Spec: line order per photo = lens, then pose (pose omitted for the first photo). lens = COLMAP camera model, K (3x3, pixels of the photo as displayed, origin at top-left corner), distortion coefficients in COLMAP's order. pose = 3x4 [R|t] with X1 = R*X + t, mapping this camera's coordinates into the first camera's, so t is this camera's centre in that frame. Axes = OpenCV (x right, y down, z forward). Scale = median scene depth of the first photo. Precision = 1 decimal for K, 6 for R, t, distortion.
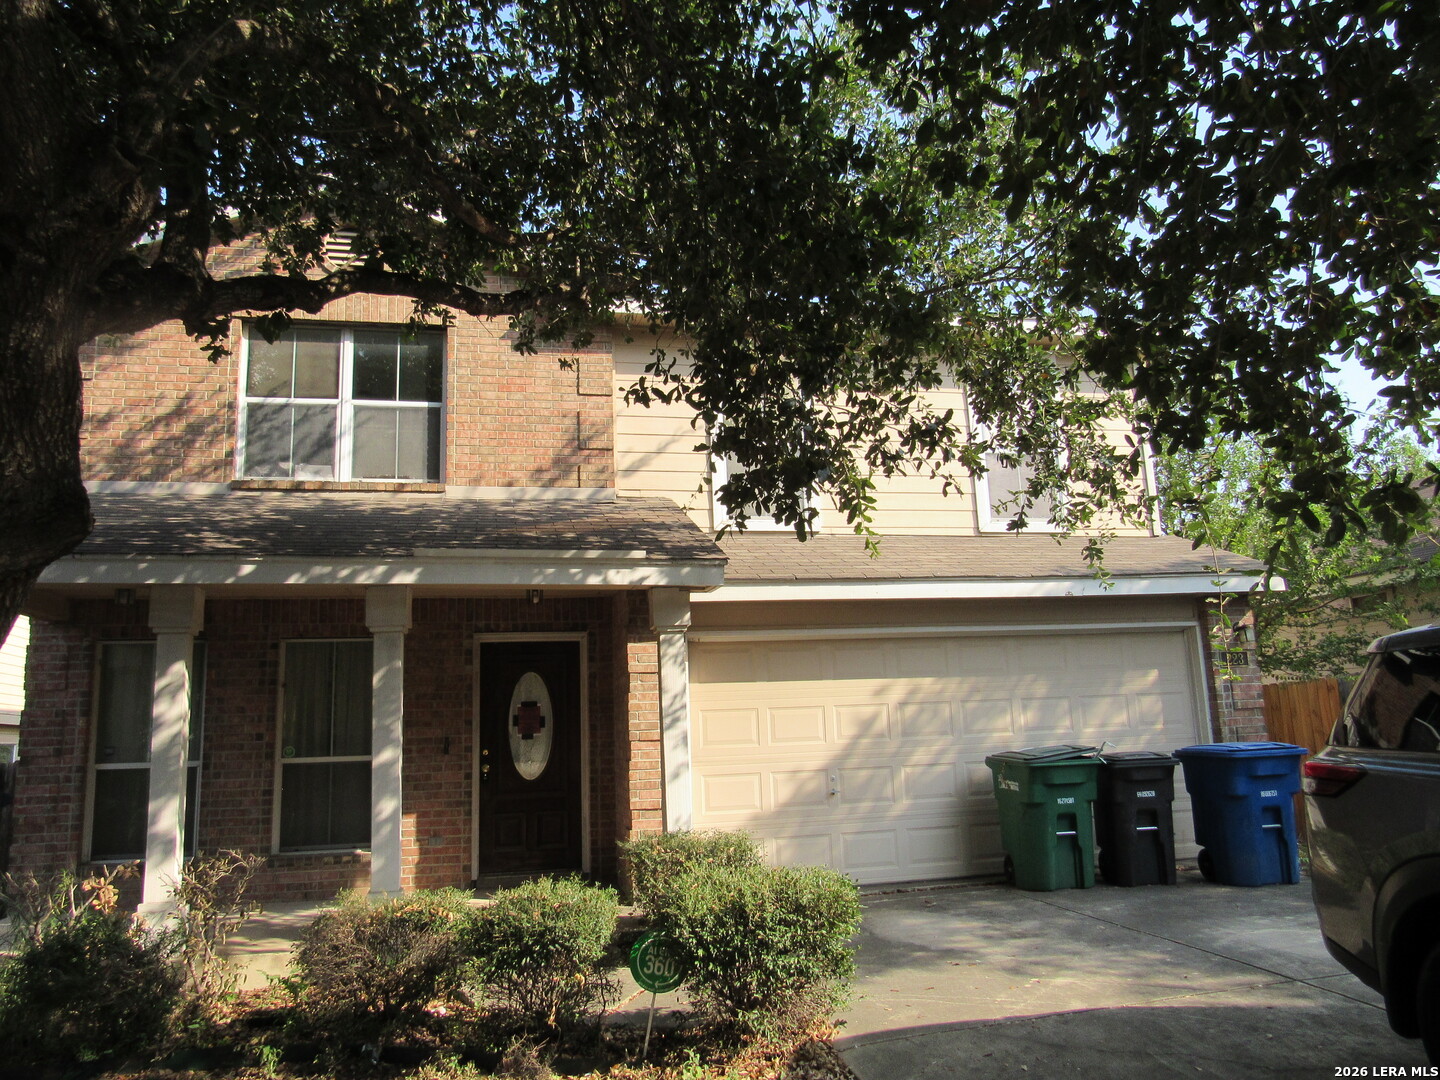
lens RADIAL K [[997.7, 0, 720.0], [0, 997.7, 540.0], [0, 0, 1]] dist [-0.025398, -0.001166]
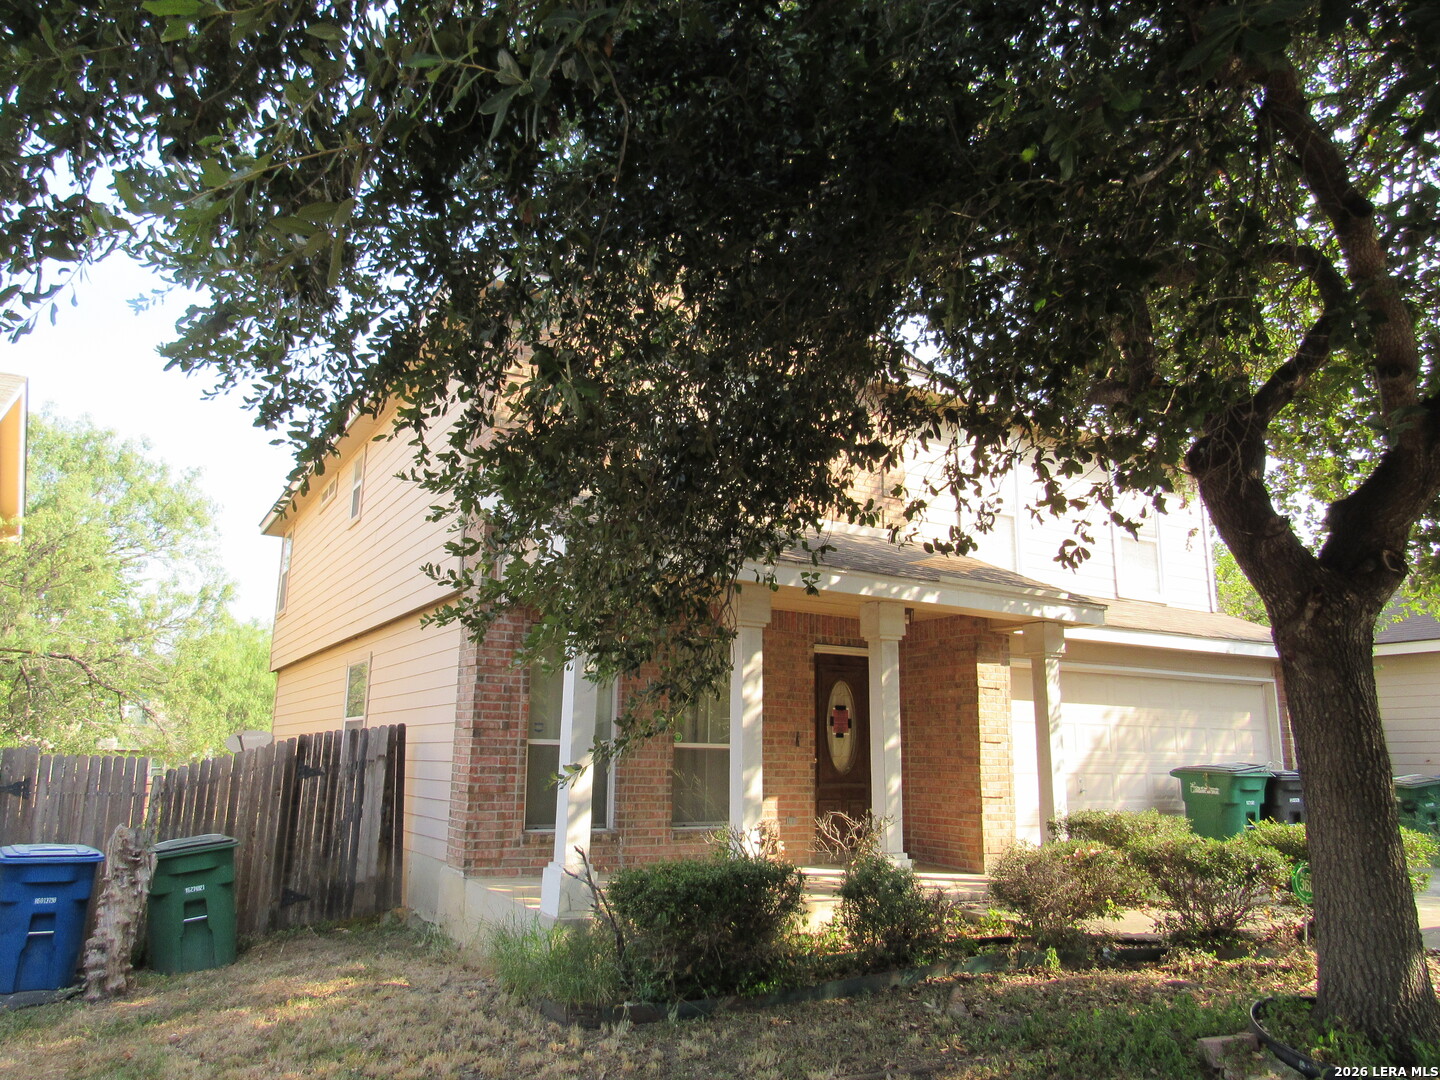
lens RADIAL K [[1020.1, 0, 720.0], [0, 1020.1, 540.0], [0, 0, 1]] dist [-0.002042, -0.001916]
pose [[0.946453, 0.113377, 0.302278, -0.797434], [-0.104212, 0.993475, -0.046336, 0.043287], [-0.305559, 0.012354, 0.952093, -0.116339]]
